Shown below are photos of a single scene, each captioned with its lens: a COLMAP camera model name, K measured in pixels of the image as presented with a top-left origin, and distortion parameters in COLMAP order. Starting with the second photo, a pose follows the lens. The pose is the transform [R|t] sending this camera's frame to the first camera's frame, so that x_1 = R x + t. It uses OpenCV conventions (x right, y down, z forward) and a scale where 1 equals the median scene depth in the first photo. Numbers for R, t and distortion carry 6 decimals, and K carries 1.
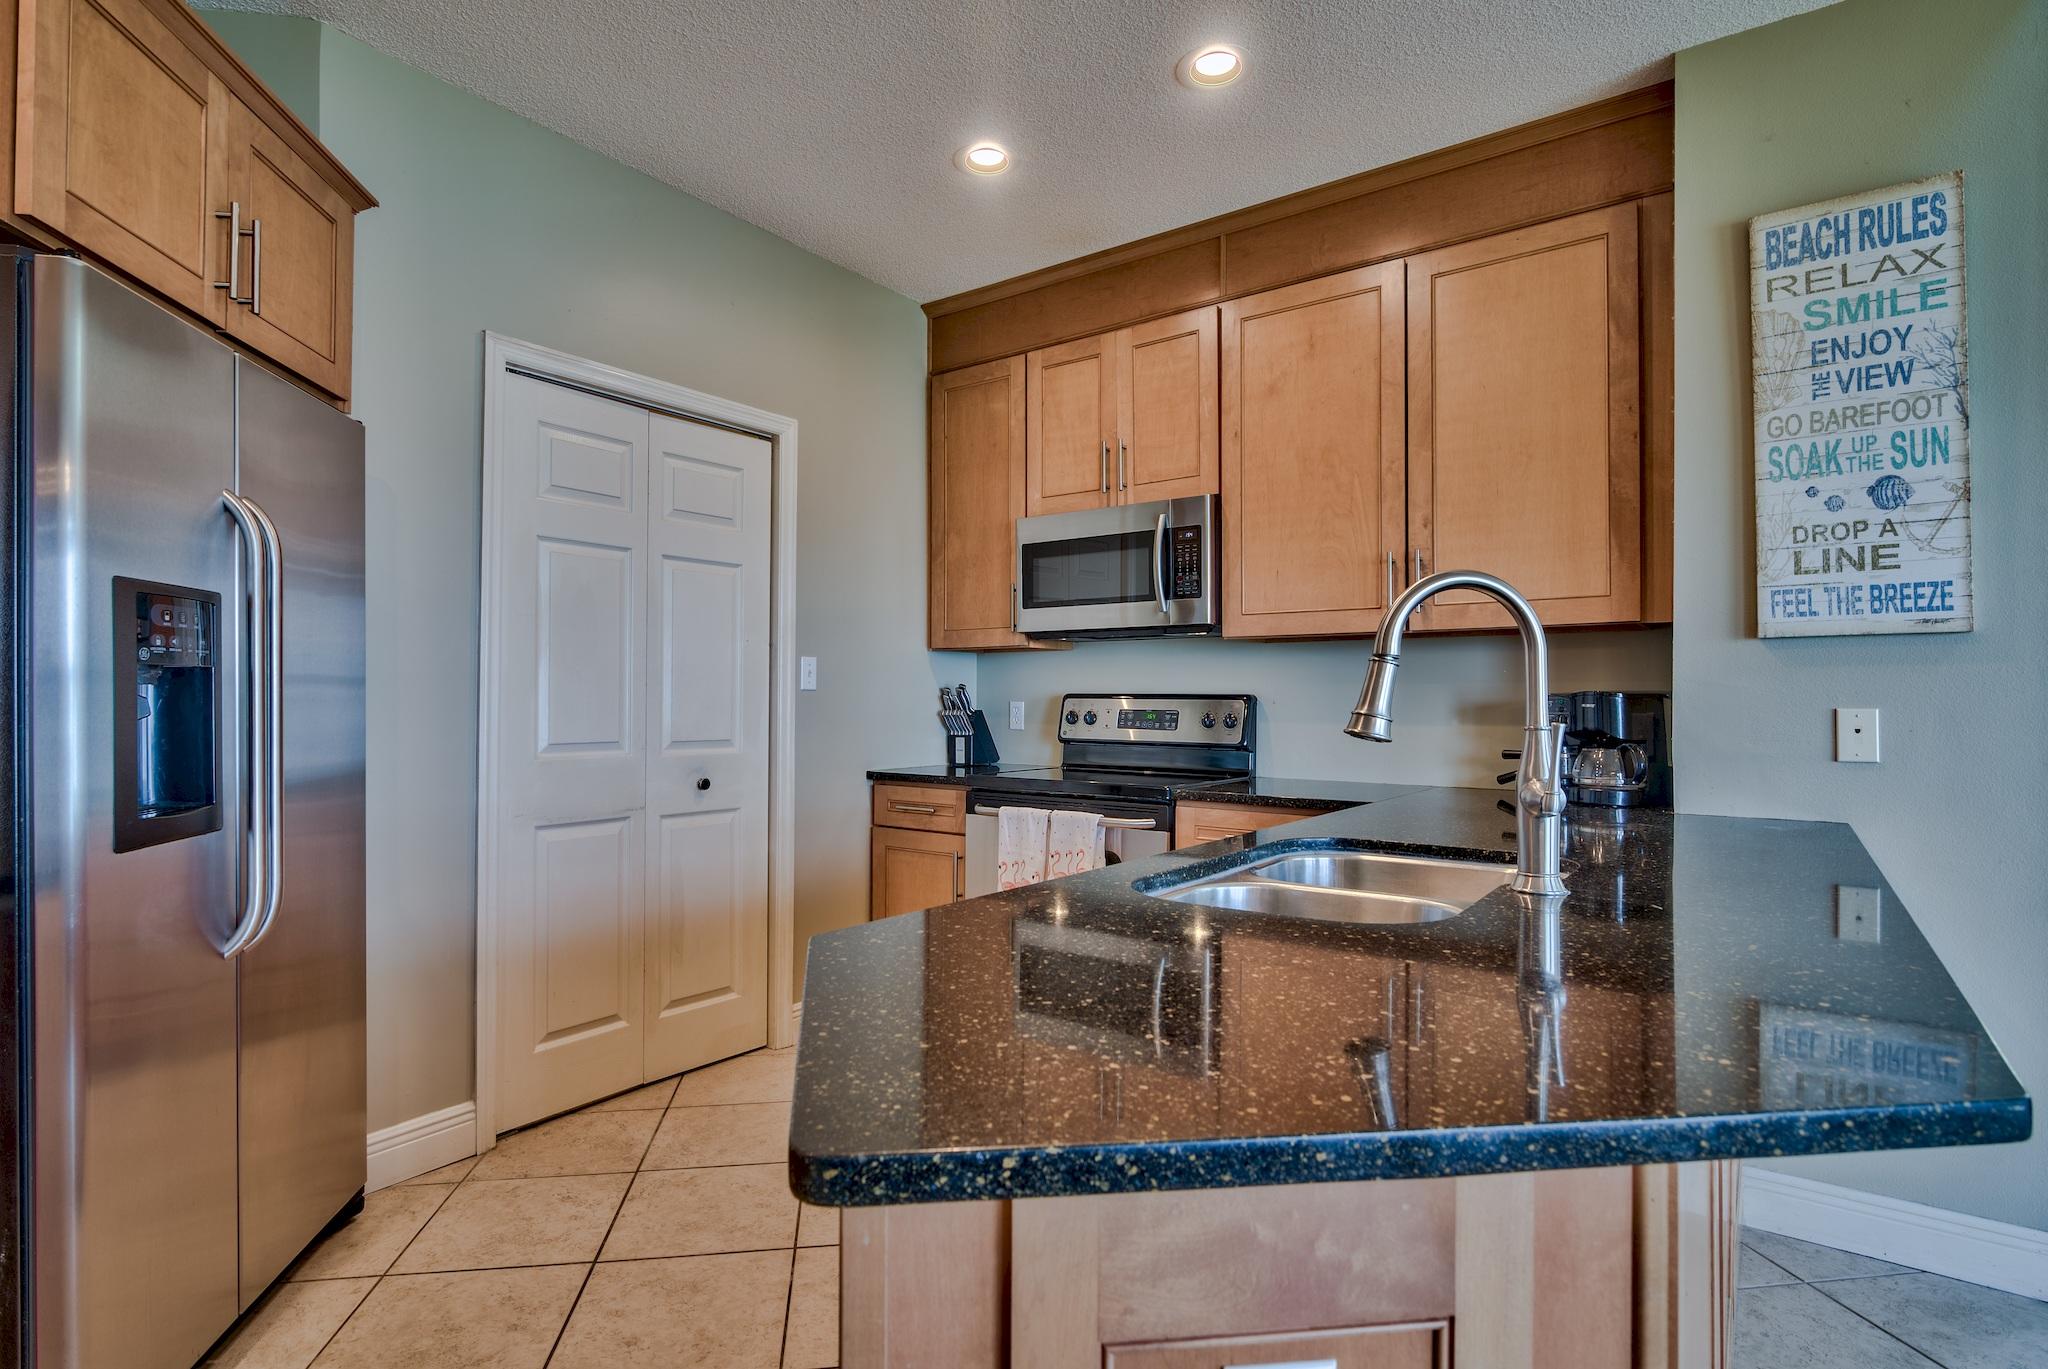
lens RADIAL K [[1031.7, 0, 1013.7], [0, 1031.7, 687.0], [0, 0, 1]] dist [-0.004070, -0.000339]
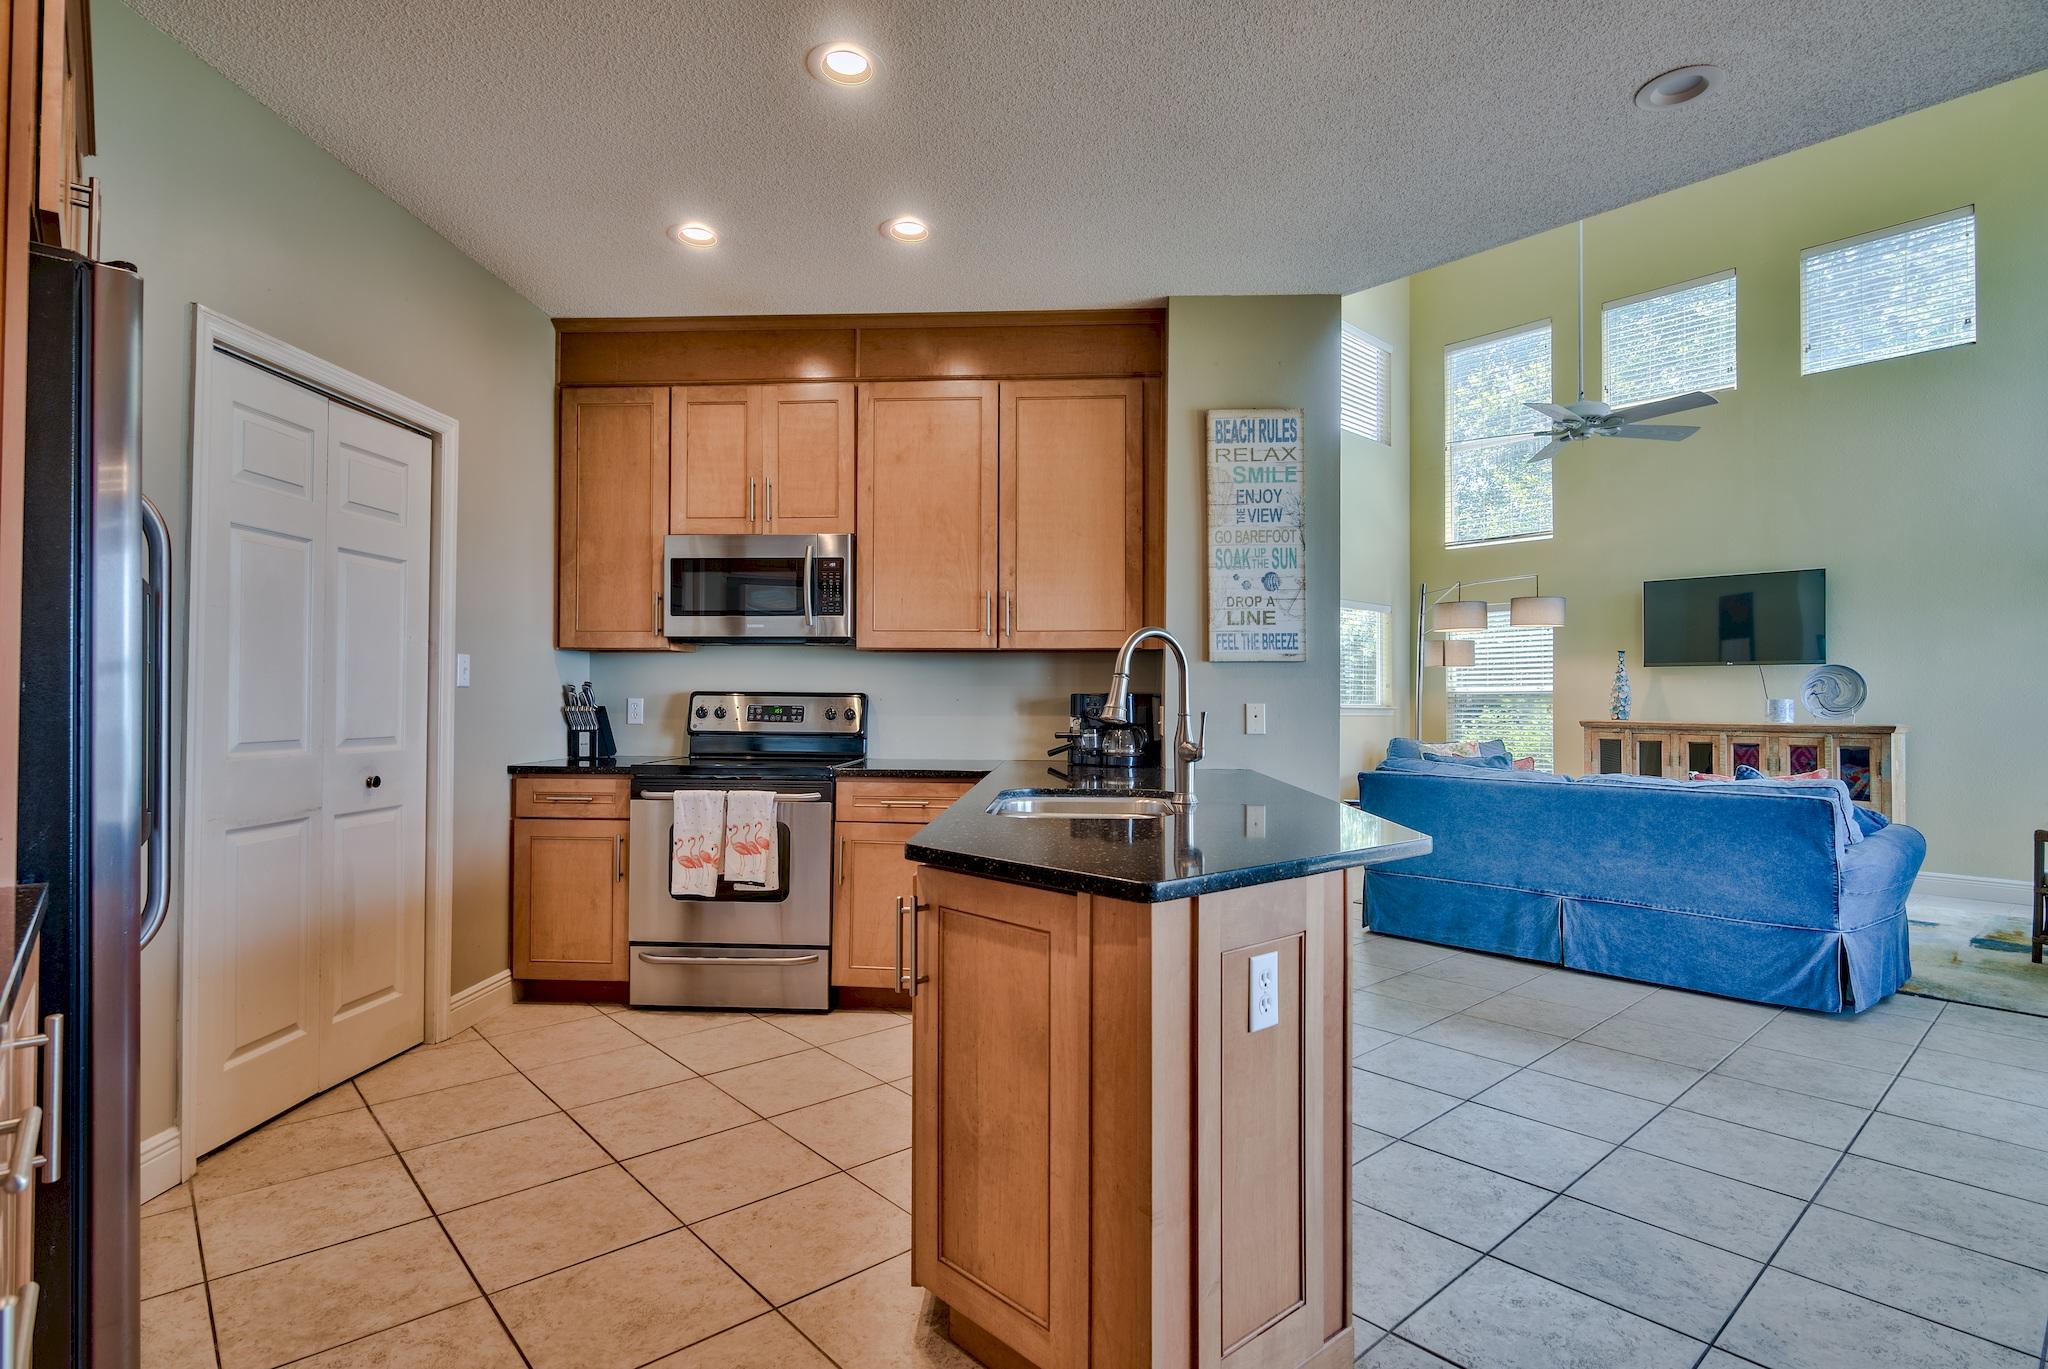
lens RADIAL K [[1024.5, 0, 1022.8], [0, 1024.5, 679.8], [0, 0, 1]] dist [-0.001998, -0.000201]
pose [[0.832422, 0.011389, 0.554025, -0.340706], [-0.009614, 0.999935, -0.006110, -0.003556], [-0.554059, -0.000240, 0.832477, -0.165043]]
